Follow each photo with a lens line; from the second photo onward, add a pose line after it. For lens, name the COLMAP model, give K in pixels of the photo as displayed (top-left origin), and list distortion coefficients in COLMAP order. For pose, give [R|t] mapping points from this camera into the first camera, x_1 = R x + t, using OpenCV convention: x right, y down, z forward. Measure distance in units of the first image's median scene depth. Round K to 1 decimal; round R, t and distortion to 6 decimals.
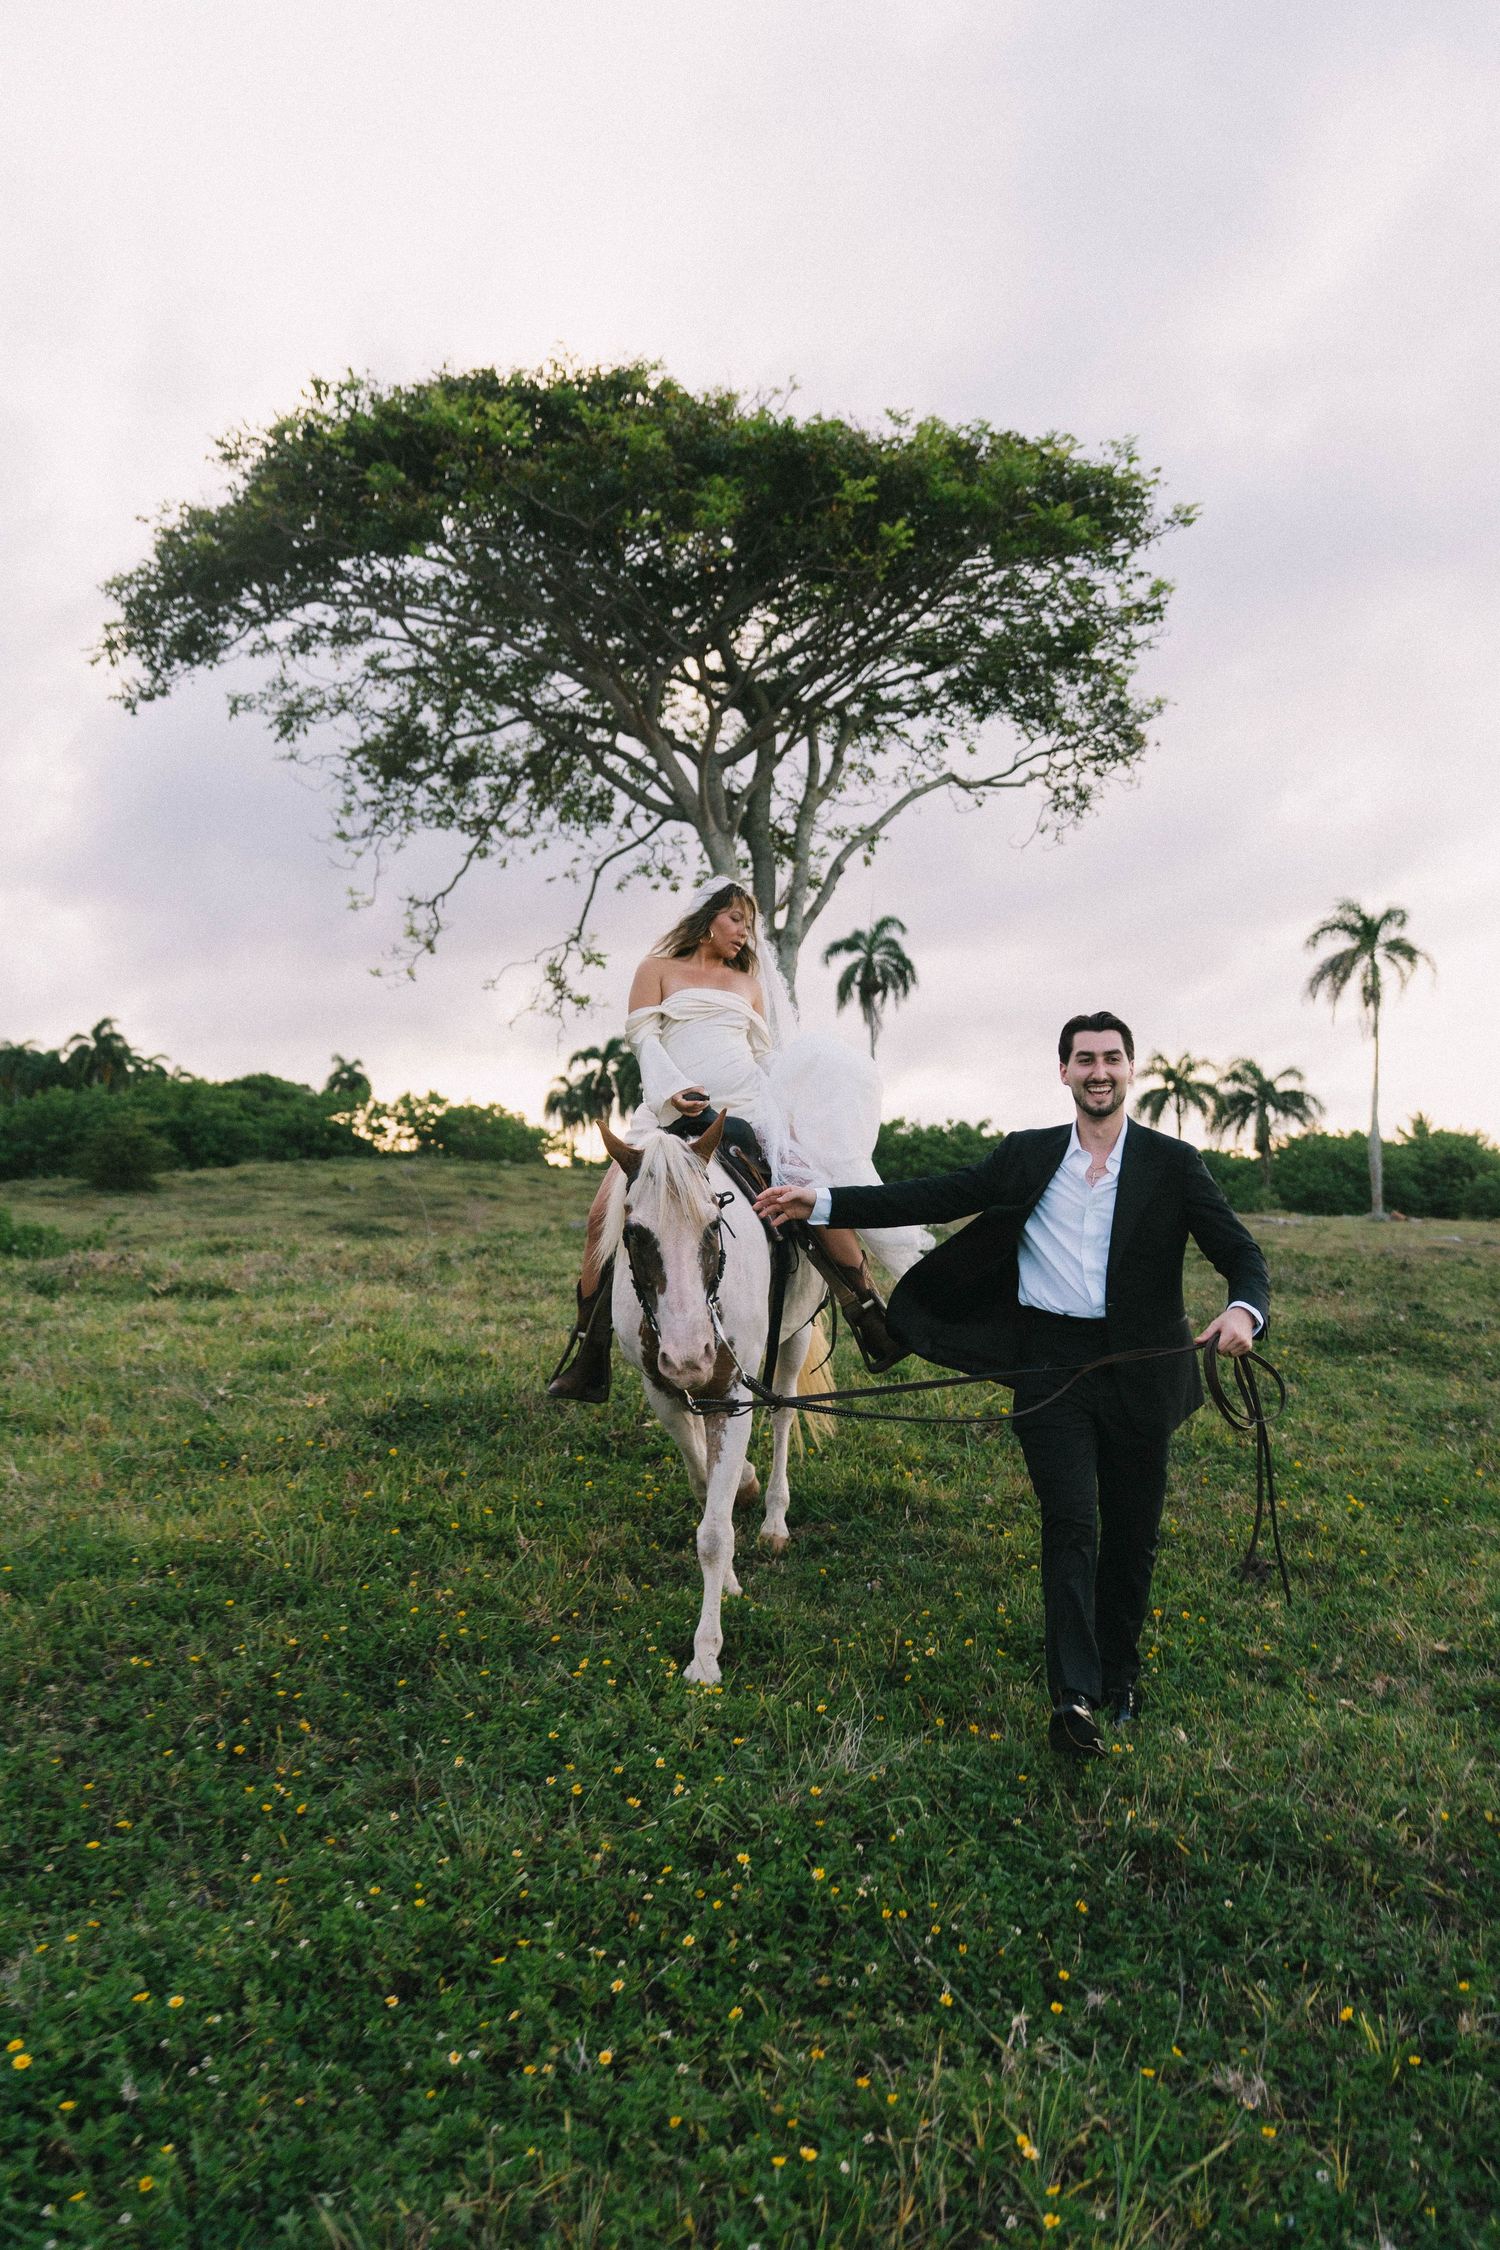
lens RADIAL K [[1880.3, 0, 754.1], [0, 1880.3, 1115.9], [0, 0, 1]] dist [0.007299, 0.000781]
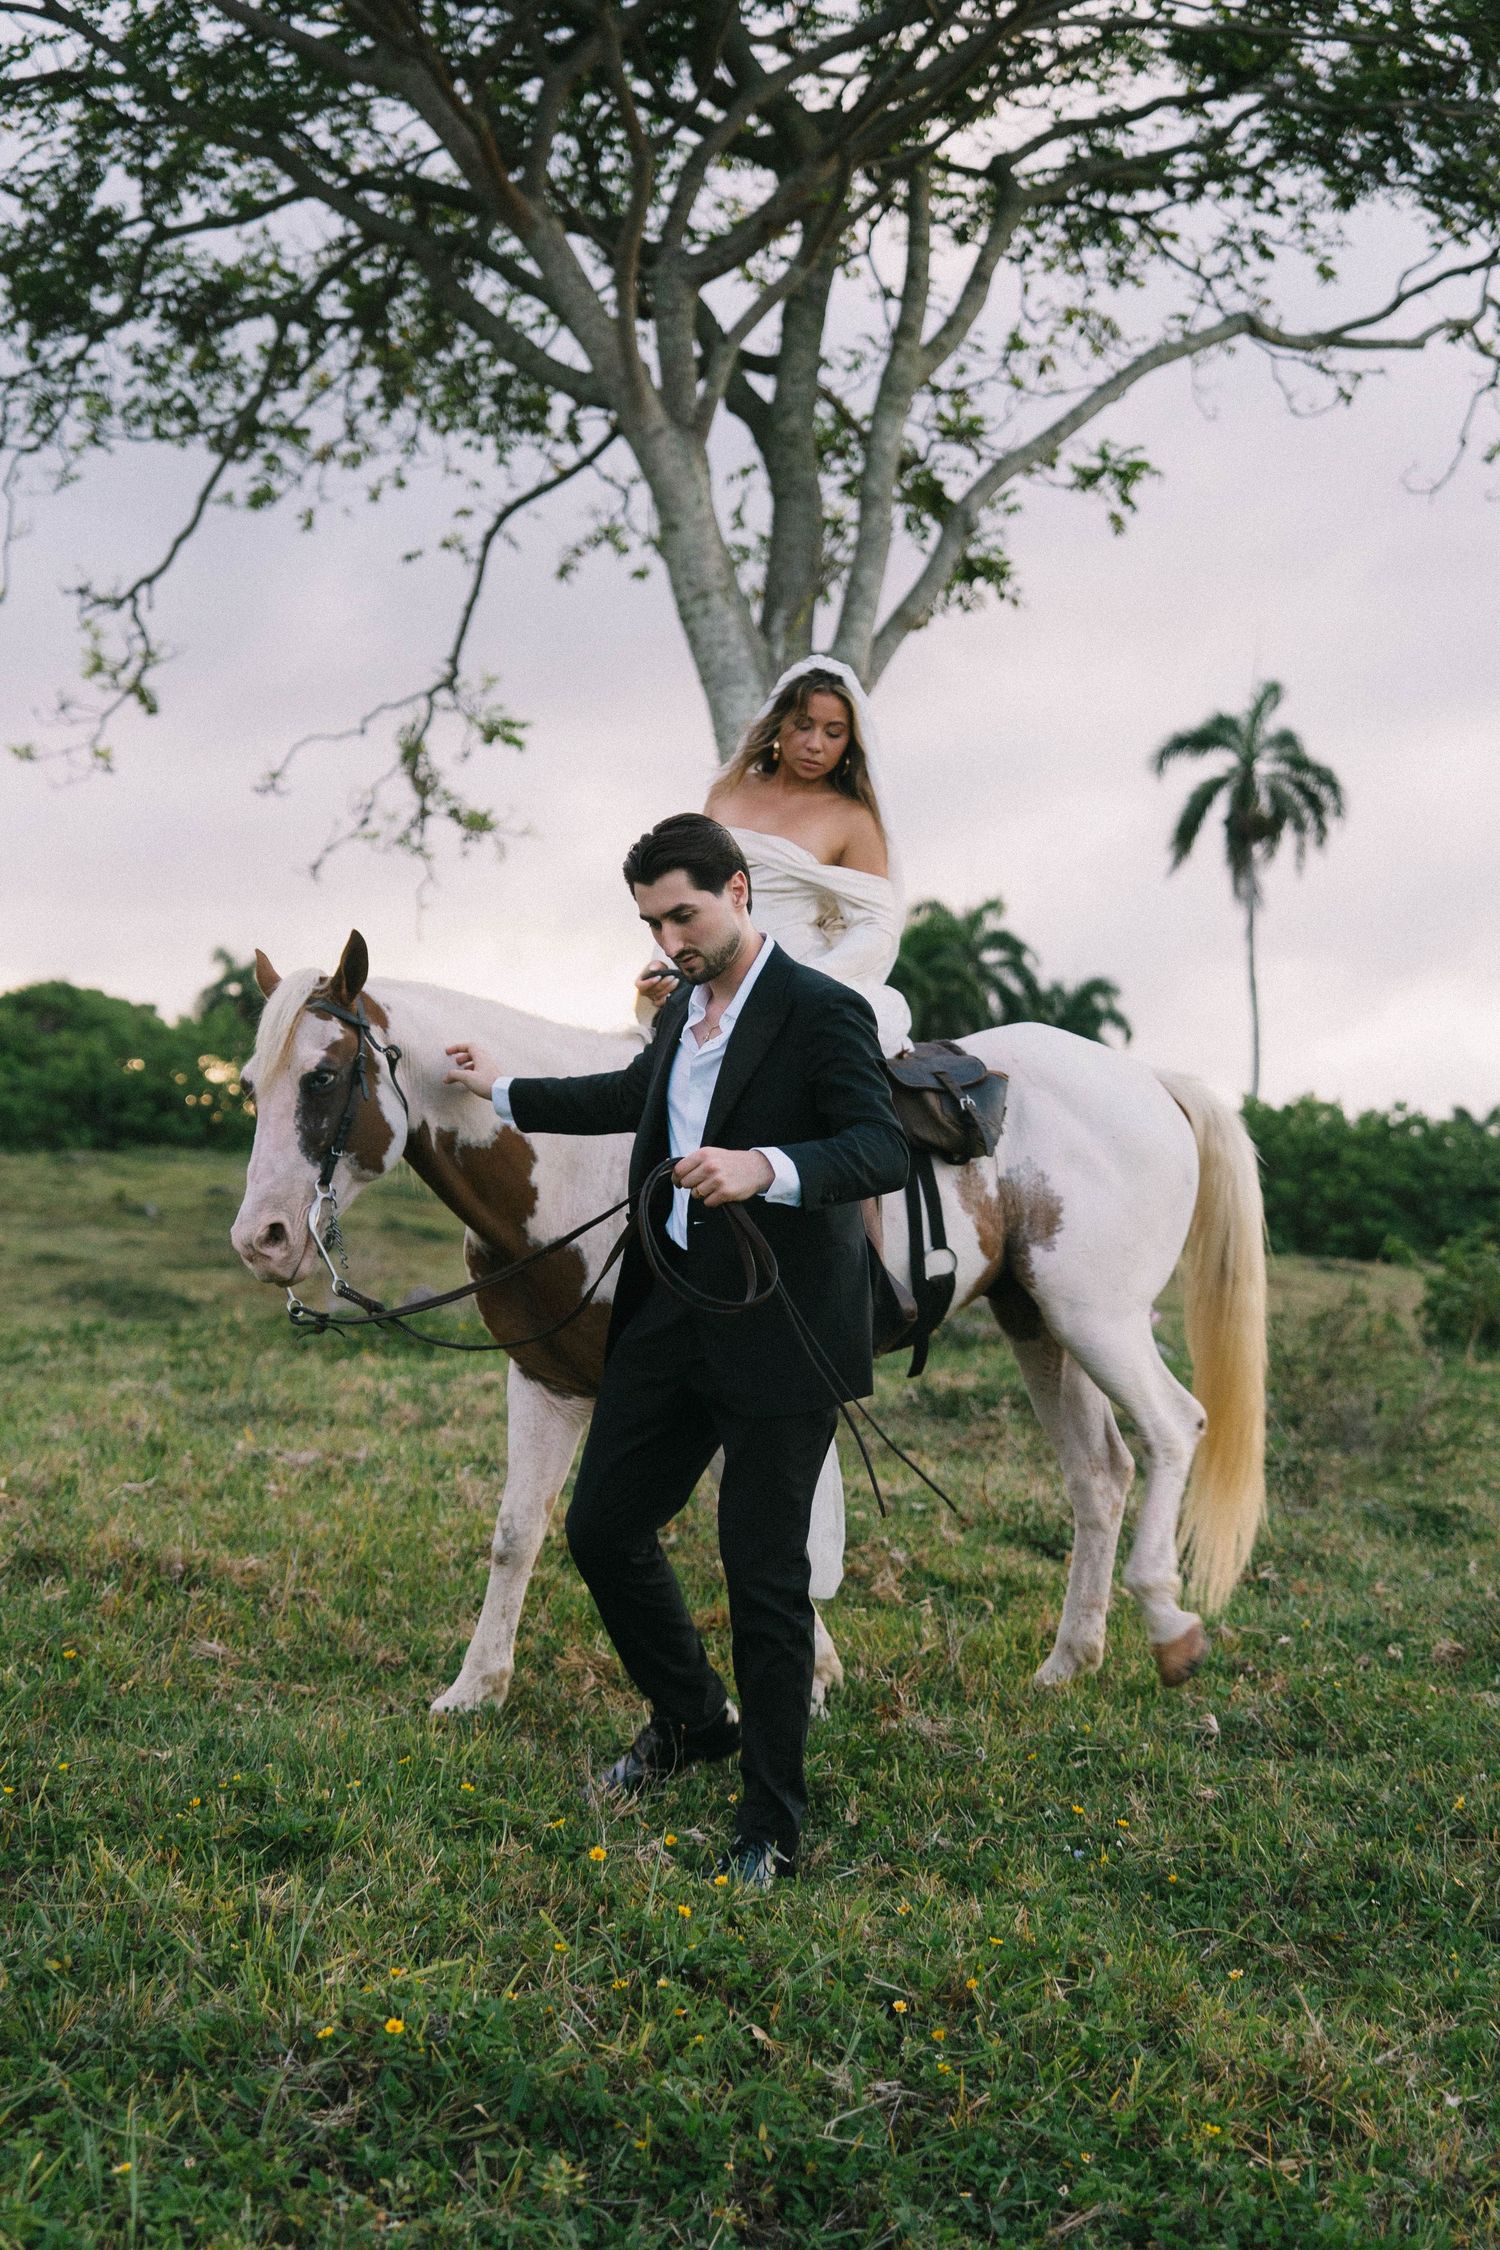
lens RADIAL K [[3656.1, 0, 754.6], [0, 3656.1, 1127.9], [0, 0, 1]] dist [0.042146, 0.000000]
pose [[0.996098, 0.022024, -0.085464, 0.058465], [-0.020971, 0.999693, 0.013206, 0.001281], [0.085729, -0.011362, 0.996254, 0.109745]]
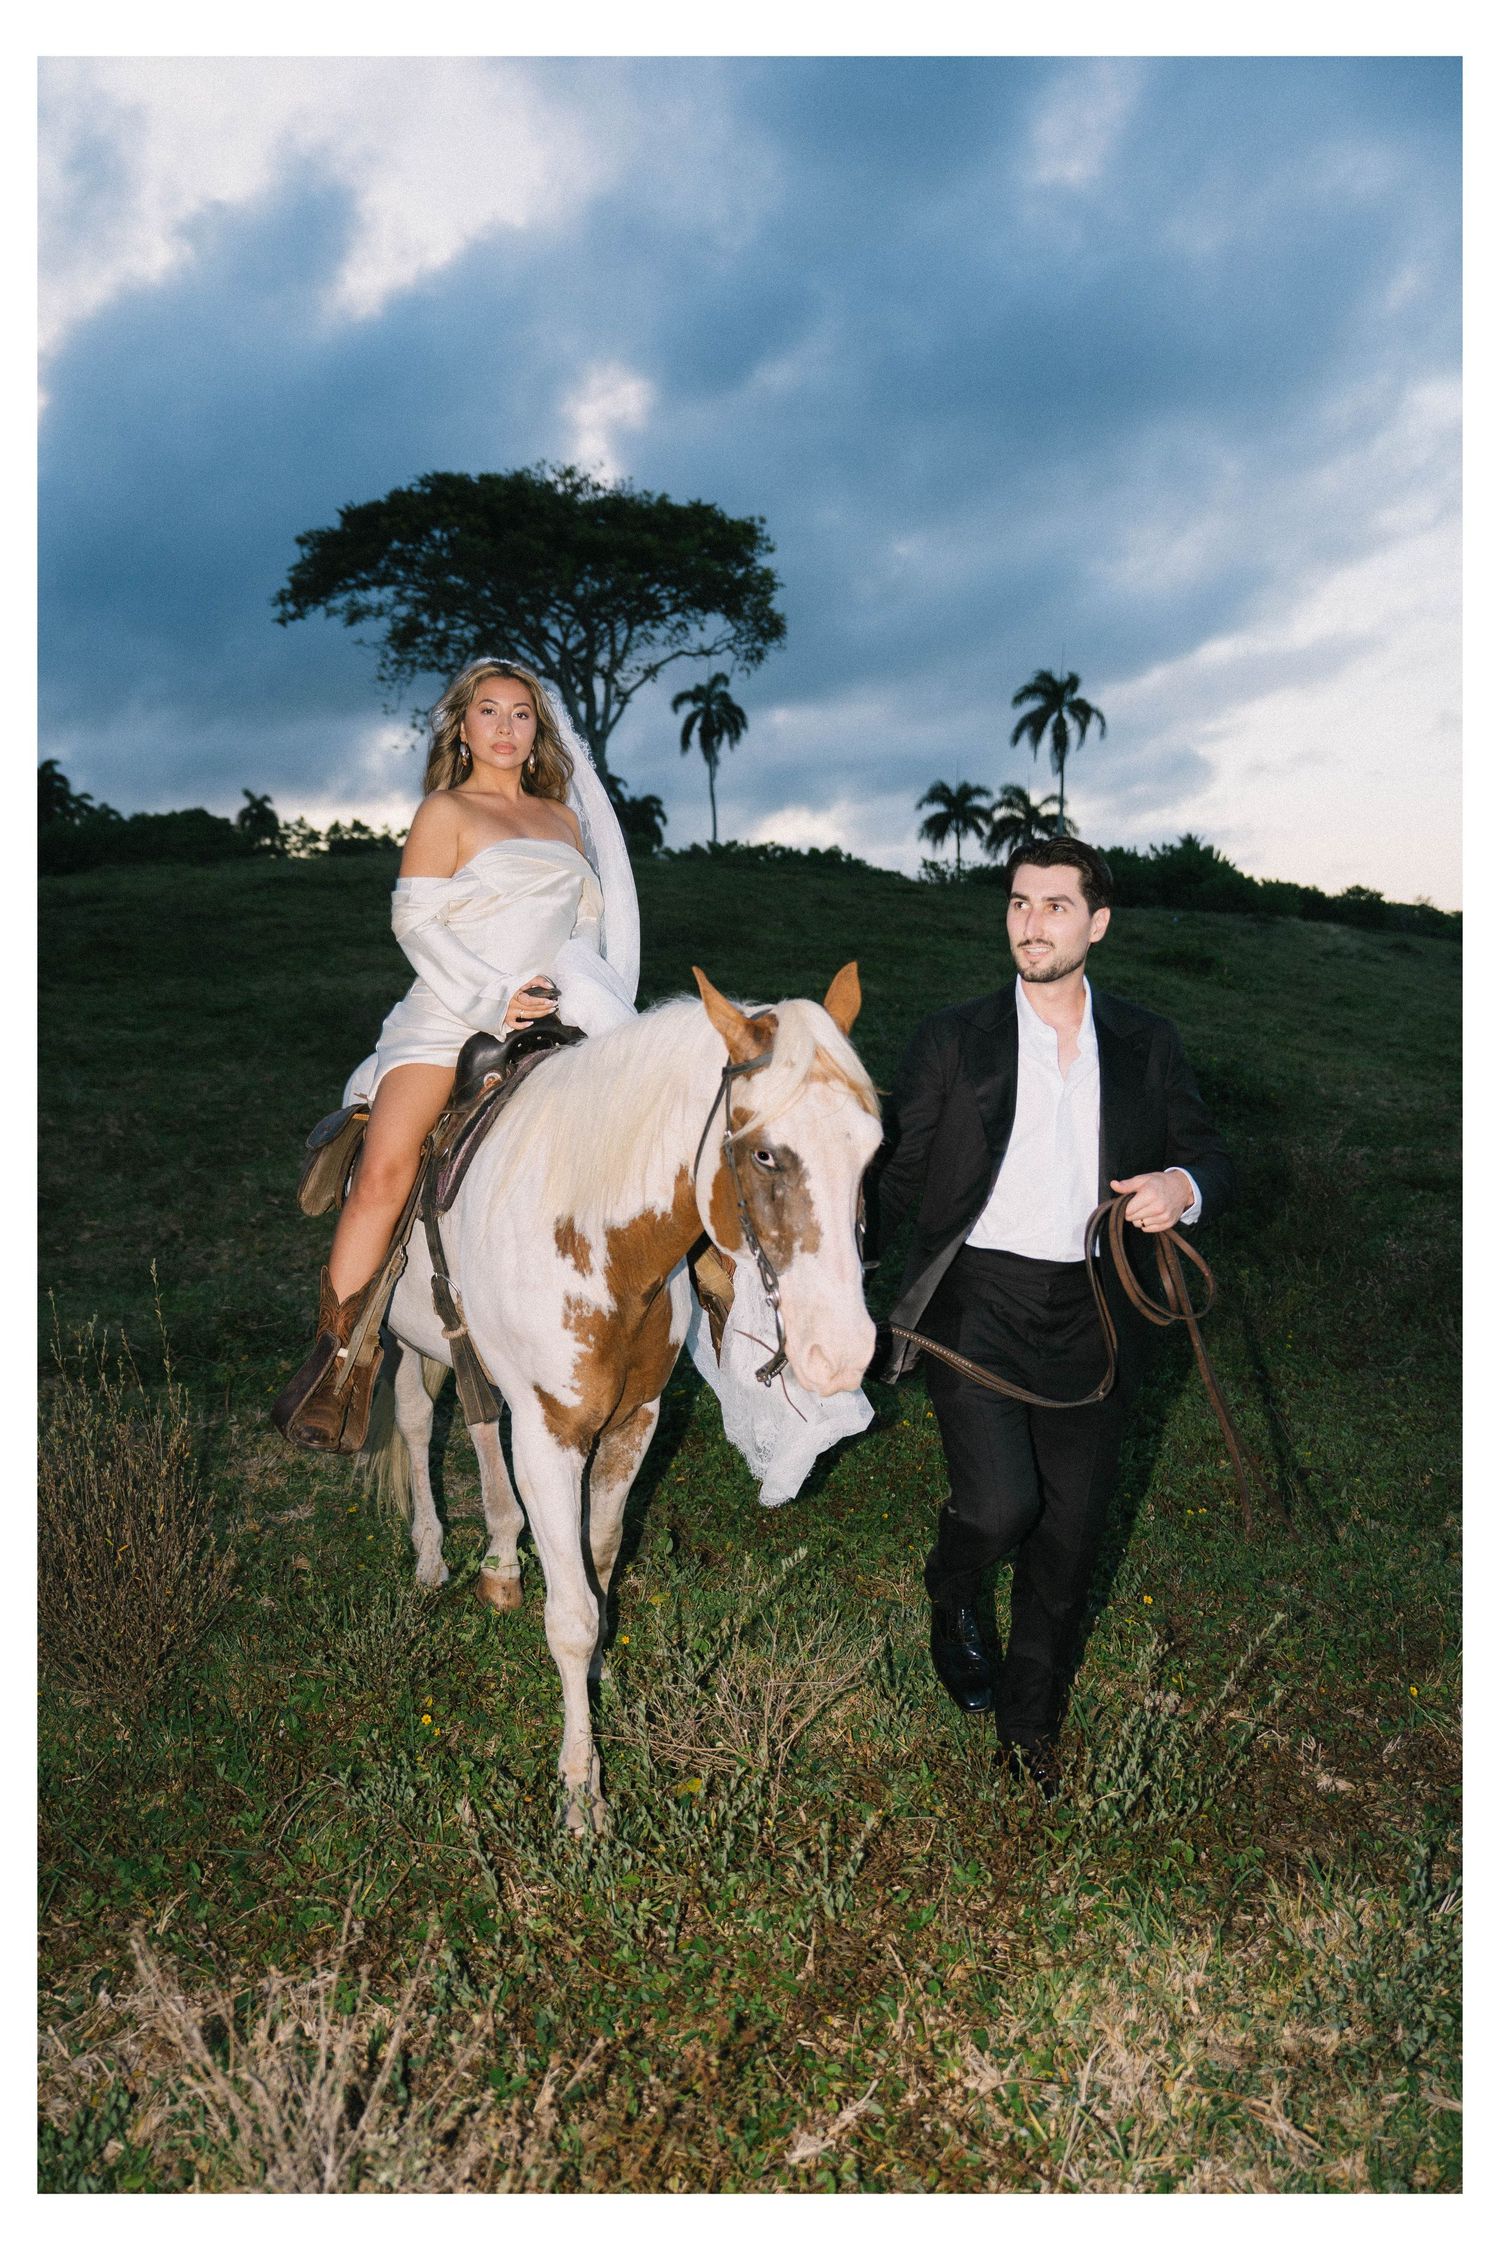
lens RADIAL K [[1953.8, 0, 742.8], [0, 1953.8, 1134.4], [0, 0, 1]] dist [-0.018683, -0.002170]
pose [[0.998472, -0.016147, 0.052852, 0.042446], [0.008425, 0.989658, 0.143202, 0.033675], [-0.054618, -0.142538, 0.988281, -1.061970]]
